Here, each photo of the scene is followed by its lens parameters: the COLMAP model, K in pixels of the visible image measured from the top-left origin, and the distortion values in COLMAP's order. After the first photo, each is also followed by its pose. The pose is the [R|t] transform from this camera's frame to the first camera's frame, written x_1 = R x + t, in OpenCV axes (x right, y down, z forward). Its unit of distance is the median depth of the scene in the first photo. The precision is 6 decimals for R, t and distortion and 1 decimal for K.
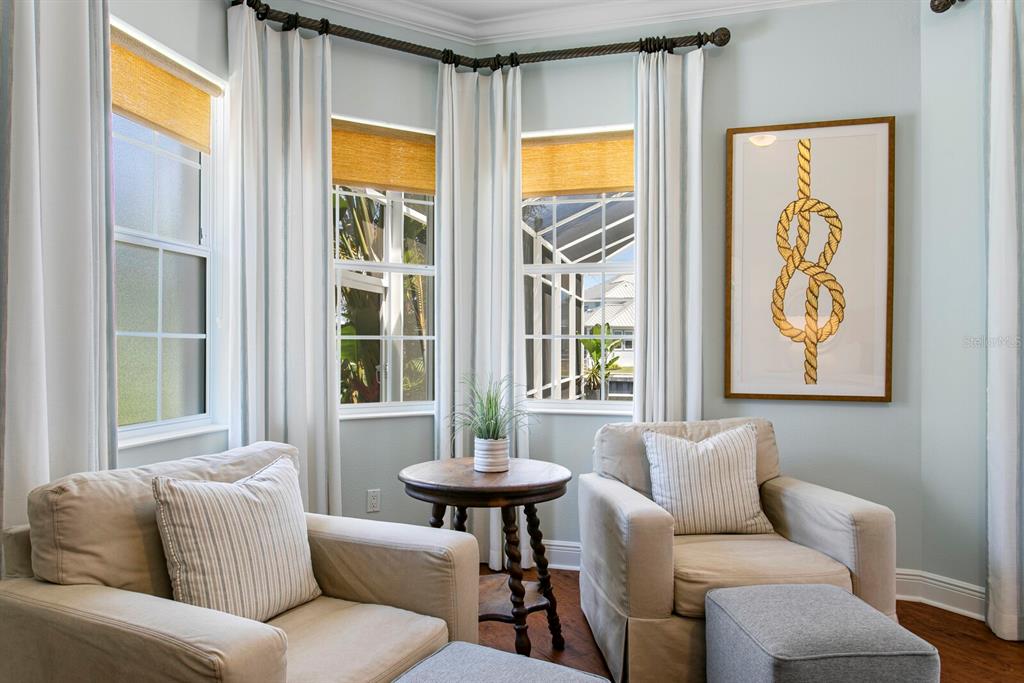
lens RADIAL K [[688.5, 0, 512.0], [0, 688.5, 341.5], [0, 0, 1]] dist [0.001714, 0.000896]
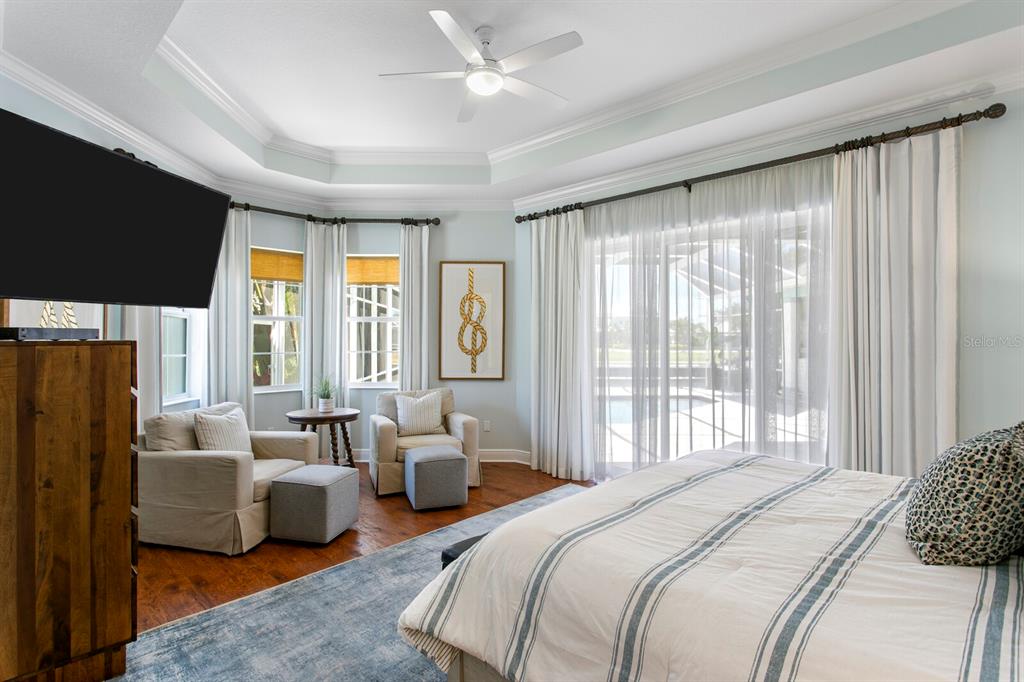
lens RADIAL K [[537.9, 0, 510.6], [0, 537.9, 329.3], [0, 0, 1]] dist [-0.000749, 0.000135]
pose [[0.968188, 0.002412, 0.250211, 0.099673], [0.000293, 0.999942, -0.010772, -0.067710], [-0.250222, 0.010503, 0.968131, -0.811975]]
